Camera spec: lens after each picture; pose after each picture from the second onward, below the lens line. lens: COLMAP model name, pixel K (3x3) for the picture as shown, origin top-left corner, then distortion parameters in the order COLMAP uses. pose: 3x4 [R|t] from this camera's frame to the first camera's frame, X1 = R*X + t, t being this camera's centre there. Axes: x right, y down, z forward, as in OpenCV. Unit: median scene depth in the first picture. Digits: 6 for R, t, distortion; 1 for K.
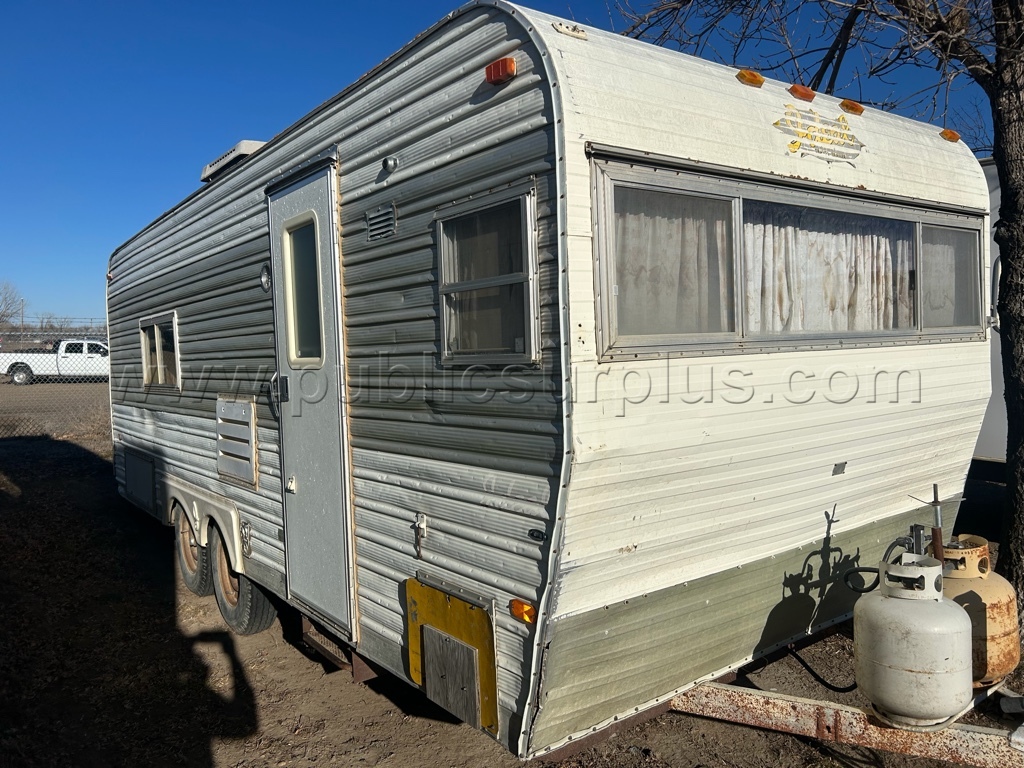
lens RADIAL K [[785.2, 0, 510.4], [0, 785.2, 387.2], [0, 0, 1]] dist [0.015361, -0.038951]
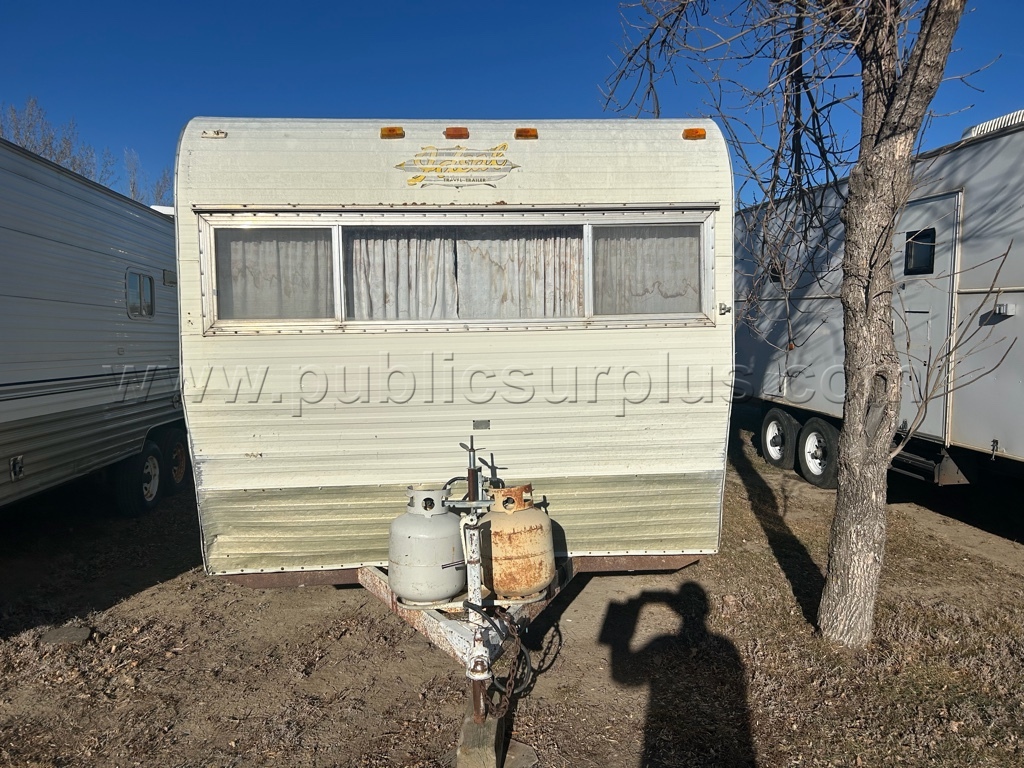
lens RADIAL K [[785.2, 0, 513.8], [0, 785.2, 382.0], [0, 0, 1]] dist [0.015361, -0.038951]
pose [[0.857306, 0.045459, -0.512796, 1.266018], [-0.037275, 0.998960, 0.026240, -0.001702], [0.513456, -0.003381, 0.858109, -0.077602]]
